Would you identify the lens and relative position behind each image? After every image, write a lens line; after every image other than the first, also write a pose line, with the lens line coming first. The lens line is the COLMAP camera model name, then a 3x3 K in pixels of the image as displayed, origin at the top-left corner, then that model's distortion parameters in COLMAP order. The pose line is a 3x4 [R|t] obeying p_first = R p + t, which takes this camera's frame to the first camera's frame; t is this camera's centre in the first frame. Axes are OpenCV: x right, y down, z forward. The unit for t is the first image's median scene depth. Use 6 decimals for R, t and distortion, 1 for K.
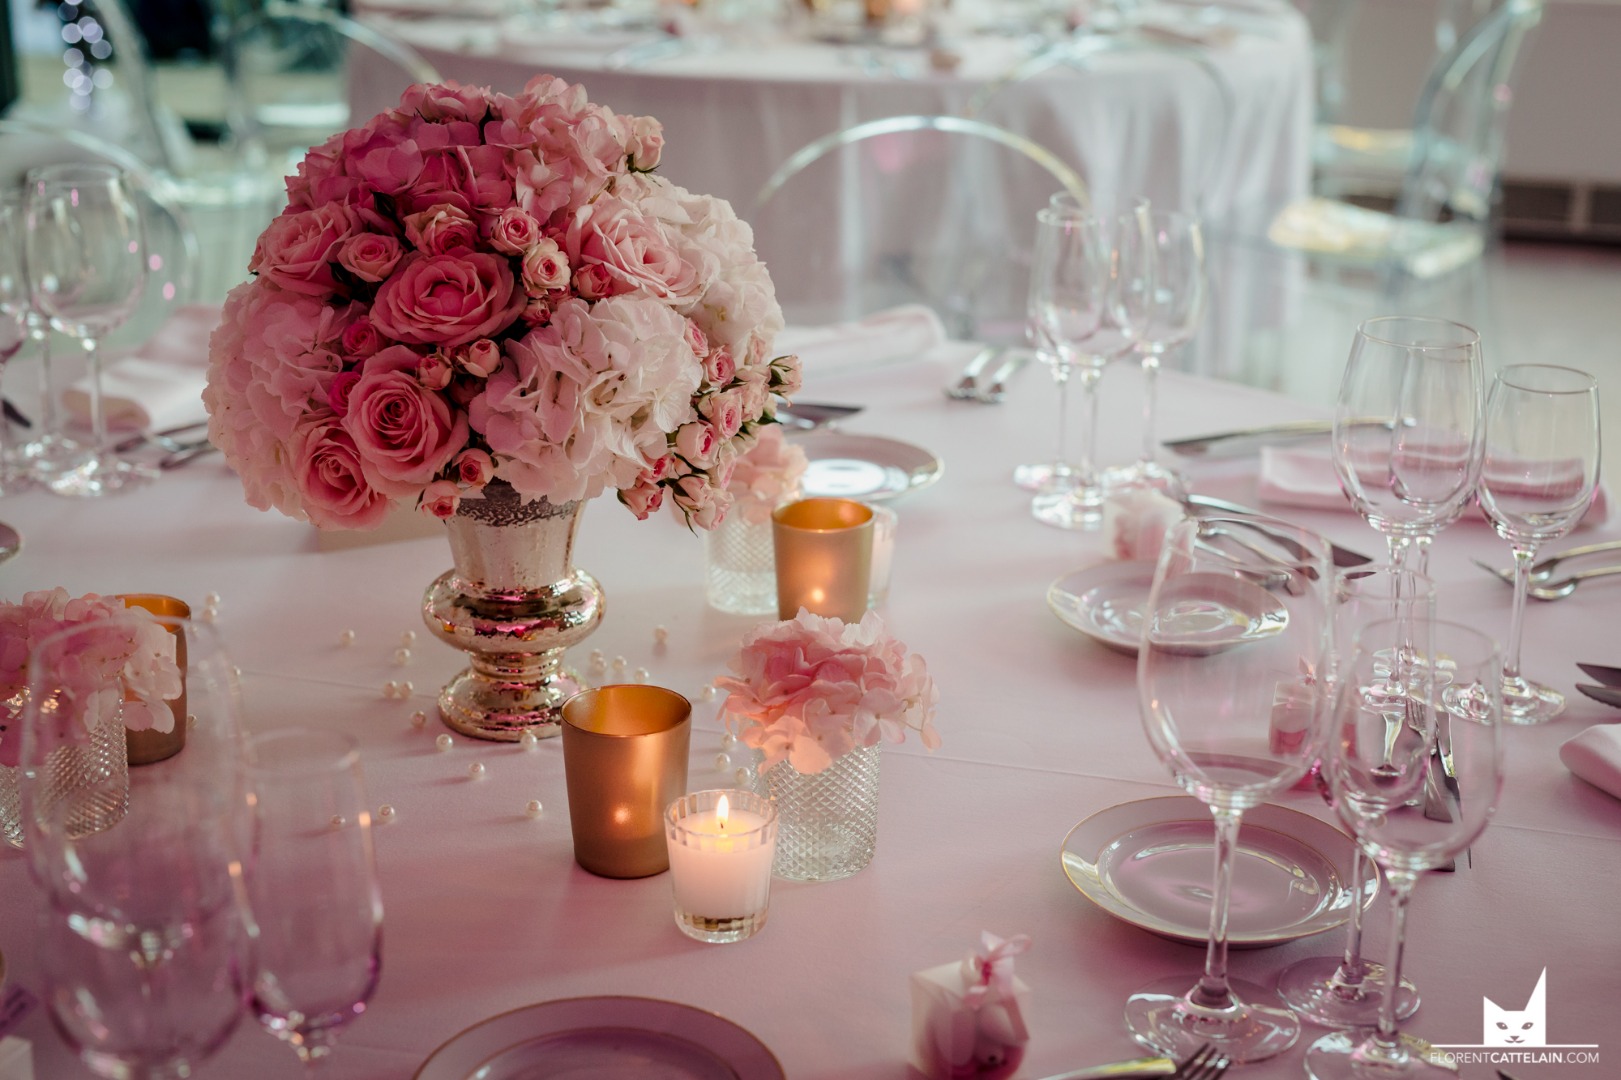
lens RADIAL K [[2402.4, 0, 810.0], [0, 2402.4, 509.7], [0, 0, 1]] dist [-0.027023, 0.001075]
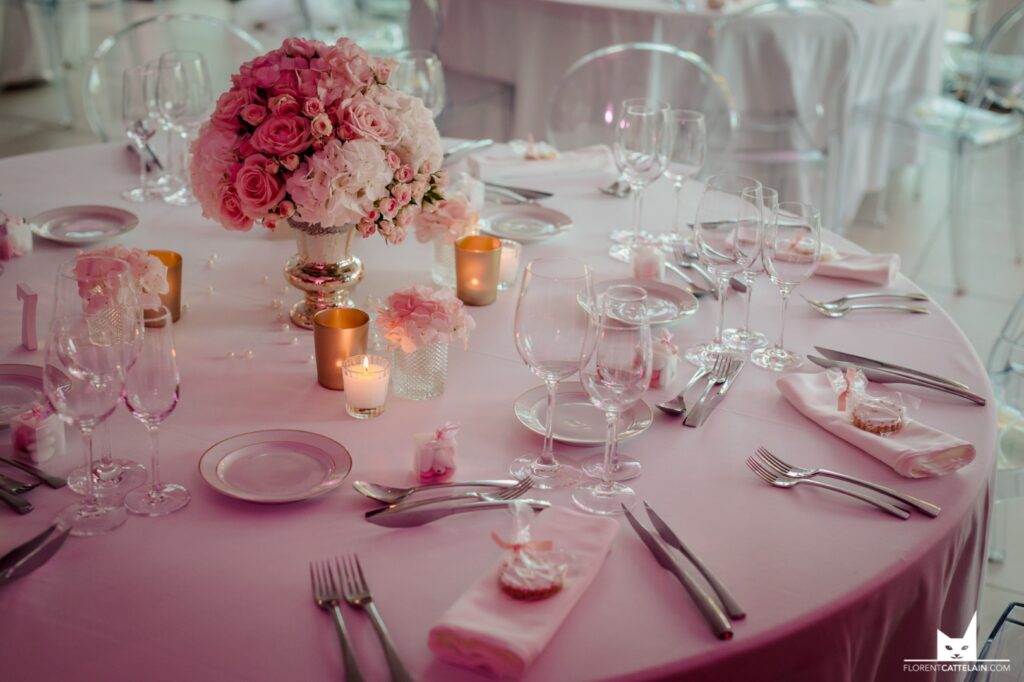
lens RADIAL K [[1467.1, 0, 512.0], [0, 1467.1, 341.0], [0, 0, 1]] dist [-0.026848, -0.022267]
pose [[0.980524, 0.102687, -0.167415, 0.322795], [-0.090335, 0.992708, 0.079818, -0.023022], [0.174390, -0.063140, 0.982650, -0.367919]]
